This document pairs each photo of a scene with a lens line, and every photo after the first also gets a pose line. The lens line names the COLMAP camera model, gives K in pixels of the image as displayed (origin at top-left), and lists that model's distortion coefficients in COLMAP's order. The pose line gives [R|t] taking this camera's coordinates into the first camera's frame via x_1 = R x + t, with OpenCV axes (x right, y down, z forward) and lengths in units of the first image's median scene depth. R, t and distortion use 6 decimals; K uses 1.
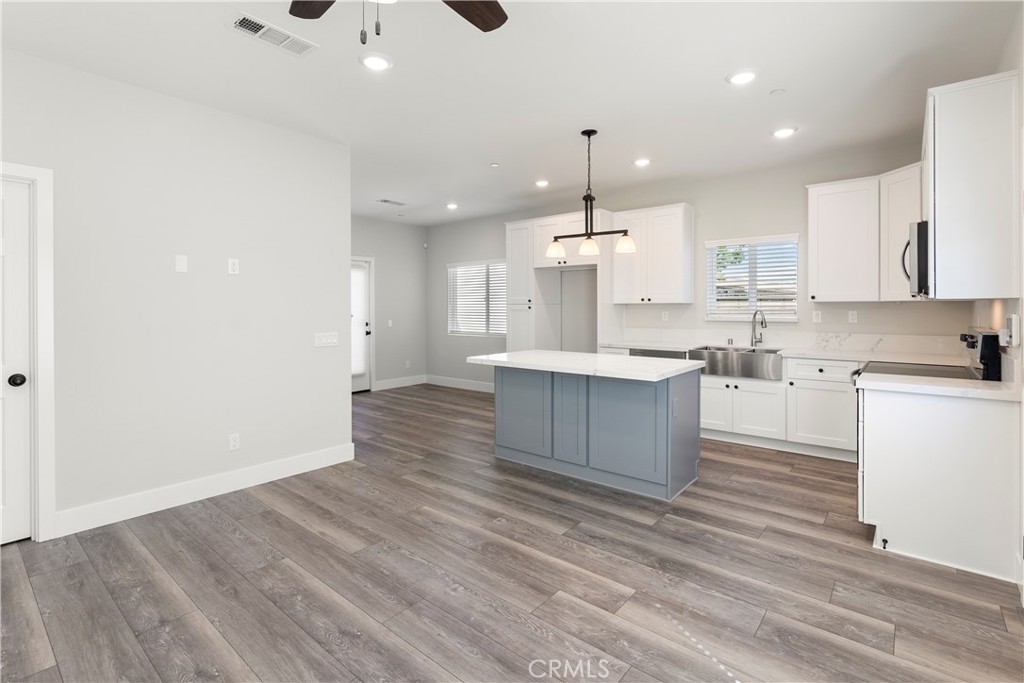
lens RADIAL K [[478.4, 0, 509.3], [0, 478.4, 309.1], [0, 0, 1]] dist [-0.006395, 0.000120]
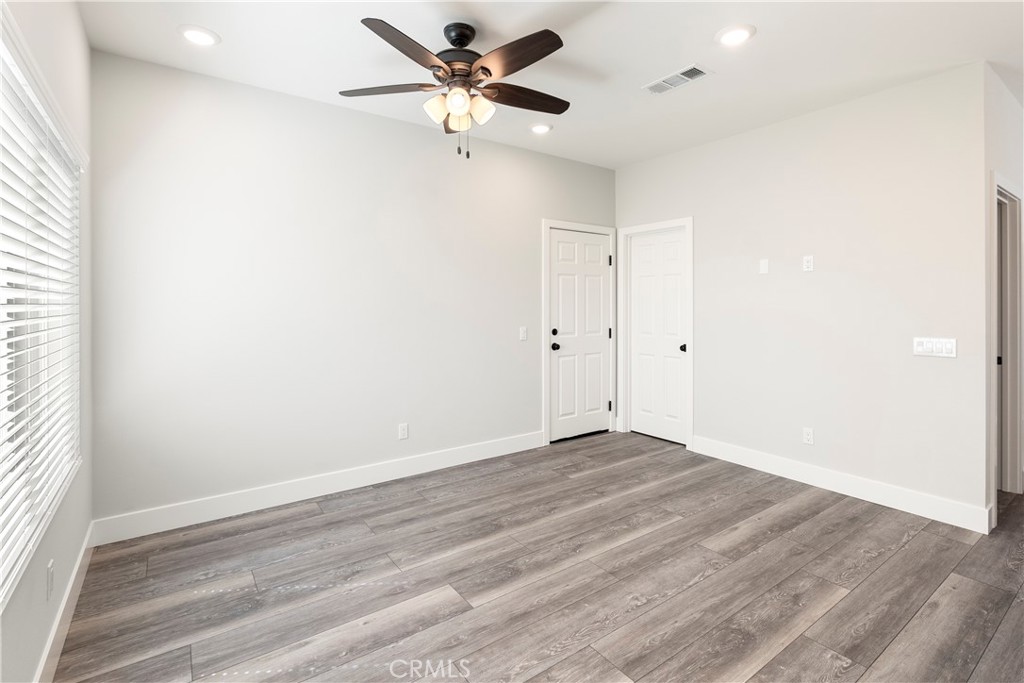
lens RADIAL K [[478.4, 0, 518.1], [0, 478.4, 310.9], [0, 0, 1]] dist [-0.006395, 0.000120]
pose [[-0.243309, 0.012515, -0.969868, 0.791722], [0.000483, 0.999918, 0.012782, -0.003278], [0.969949, 0.002641, -0.243295, 0.915178]]
